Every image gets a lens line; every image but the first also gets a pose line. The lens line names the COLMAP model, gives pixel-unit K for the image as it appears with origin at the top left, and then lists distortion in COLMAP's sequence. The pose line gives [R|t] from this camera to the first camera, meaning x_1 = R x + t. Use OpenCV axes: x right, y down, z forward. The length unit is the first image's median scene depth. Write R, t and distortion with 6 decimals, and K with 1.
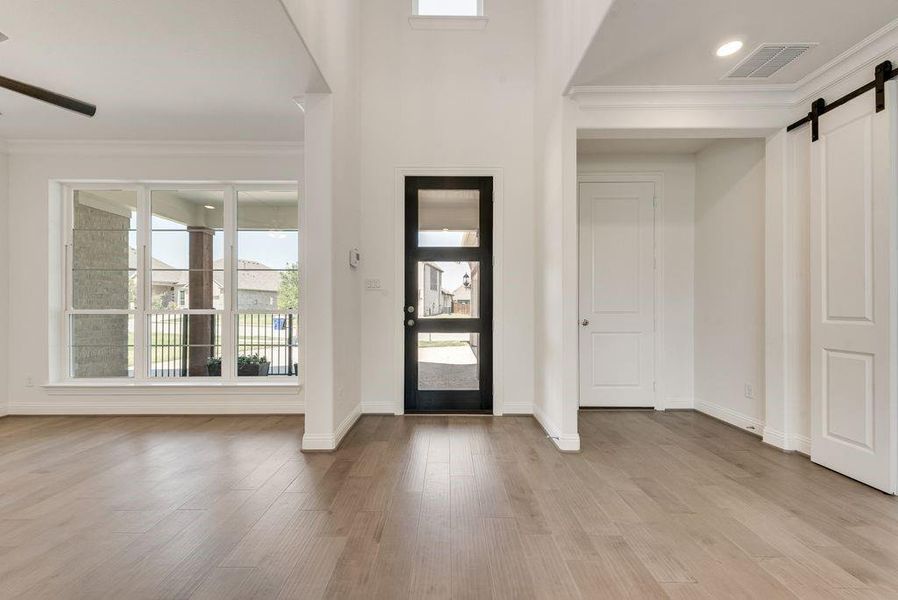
lens RADIAL K [[356.4, 0, 447.1], [0, 356.4, 304.3], [0, 0, 1]] dist [0.013131, -0.001675]
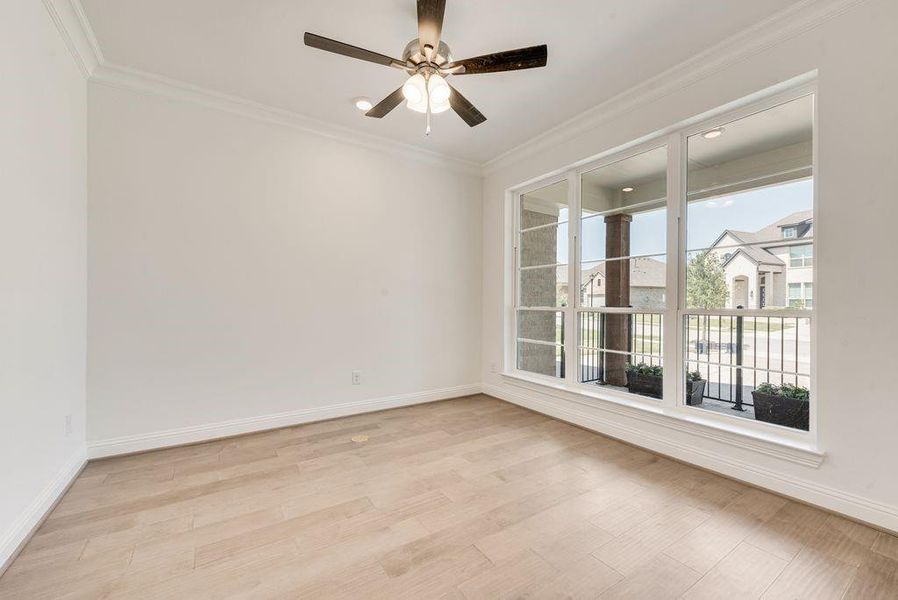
lens RADIAL K [[356.4, 0, 447.2], [0, 356.4, 302.4], [0, 0, 1]] dist [0.013131, -0.001675]
pose [[0.548397, 0.002677, -0.836214, -0.226541], [-0.000749, 0.999996, 0.002710, -0.000184], [0.836218, -0.000860, 0.548397, 0.201526]]
